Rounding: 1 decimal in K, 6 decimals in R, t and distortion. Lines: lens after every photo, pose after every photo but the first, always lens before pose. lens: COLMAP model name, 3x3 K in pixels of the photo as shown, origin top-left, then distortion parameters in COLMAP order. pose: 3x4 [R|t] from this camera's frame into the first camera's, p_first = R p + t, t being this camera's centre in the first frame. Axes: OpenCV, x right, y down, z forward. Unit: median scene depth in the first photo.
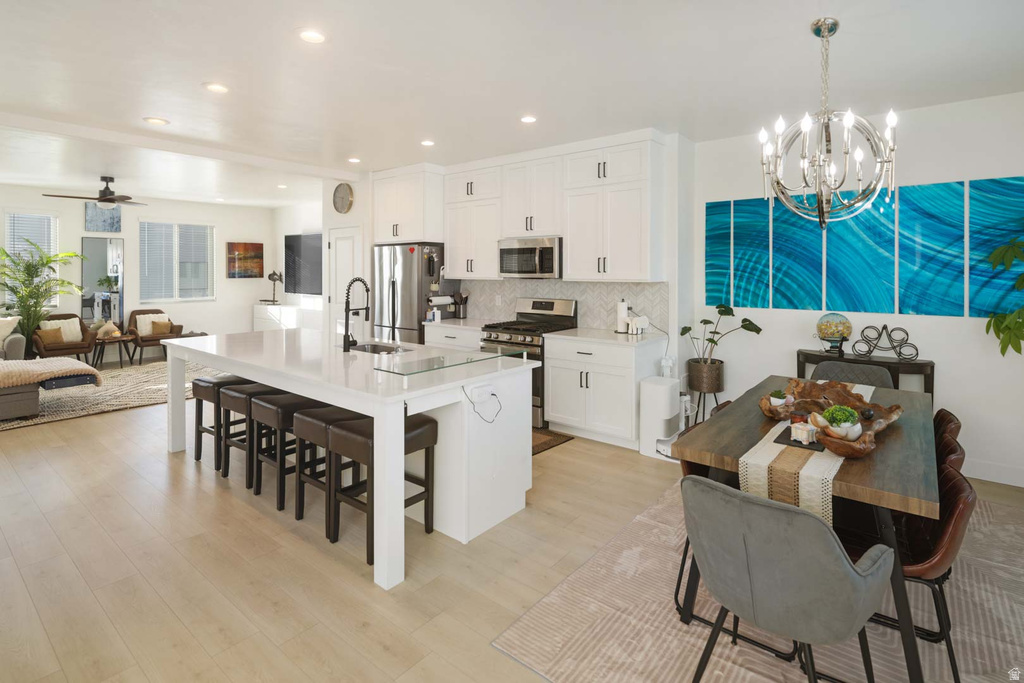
lens RADIAL K [[506.2, 0, 515.0], [0, 506.2, 254.7], [0, 0, 1]] dist [0.000317, 0.000022]
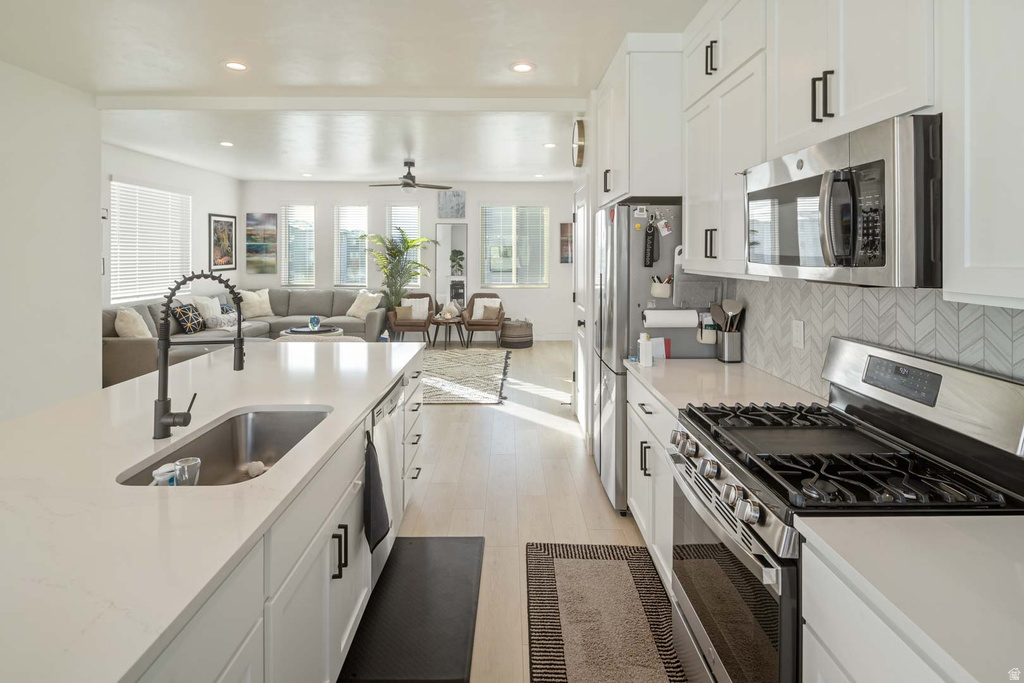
lens RADIAL K [[506.2, 0, 515.0], [0, 506.2, 254.7], [0, 0, 1]] dist [0.000317, 0.000022]
pose [[0.639626, 0.000918, -0.768685, 0.125581], [0.023725, 0.999499, 0.020936, 0.017856], [0.768320, -0.031628, 0.639284, 0.600417]]
